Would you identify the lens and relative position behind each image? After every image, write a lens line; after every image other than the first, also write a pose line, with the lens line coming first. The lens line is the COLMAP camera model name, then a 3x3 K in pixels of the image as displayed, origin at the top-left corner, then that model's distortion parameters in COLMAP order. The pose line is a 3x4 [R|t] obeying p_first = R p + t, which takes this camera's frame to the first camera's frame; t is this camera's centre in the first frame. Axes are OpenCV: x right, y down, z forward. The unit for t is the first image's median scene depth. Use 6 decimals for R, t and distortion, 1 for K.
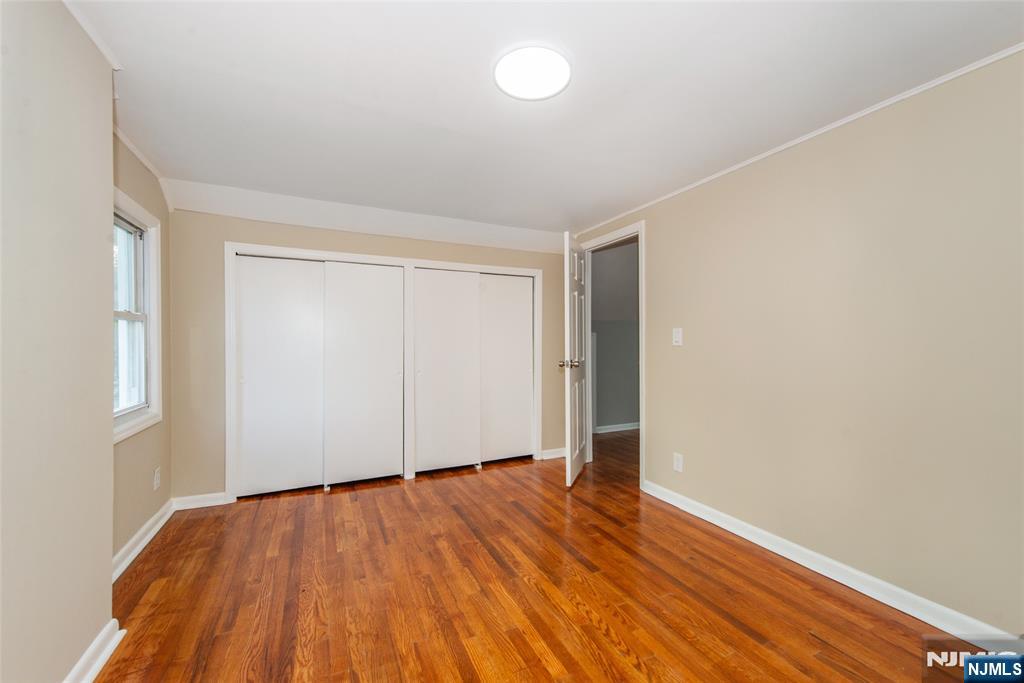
lens RADIAL K [[412.9, 0, 511.6], [0, 412.9, 342.3], [0, 0, 1]] dist [-0.000320, 0.000015]
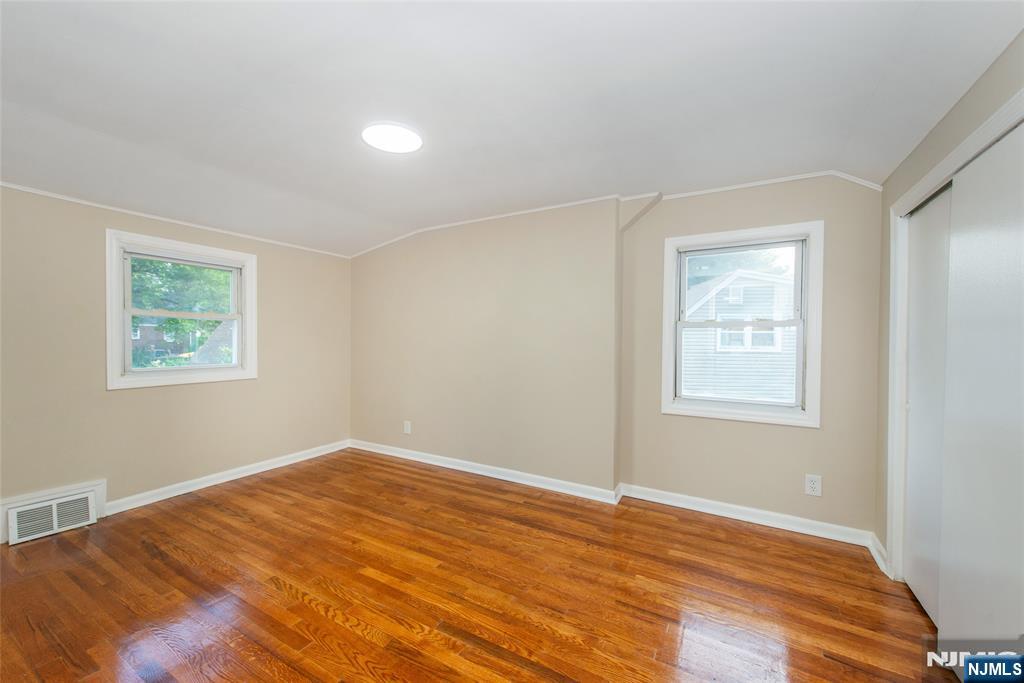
lens RADIAL K [[412.9, 0, 512.8], [0, 412.9, 342.1], [0, 0, 1]] dist [-0.000320, 0.000015]
pose [[-0.831369, -0.001092, -0.555720, 0.368541], [-0.007991, 0.999918, 0.009990, -0.018377], [0.555664, 0.012746, -0.831310, 1.853429]]
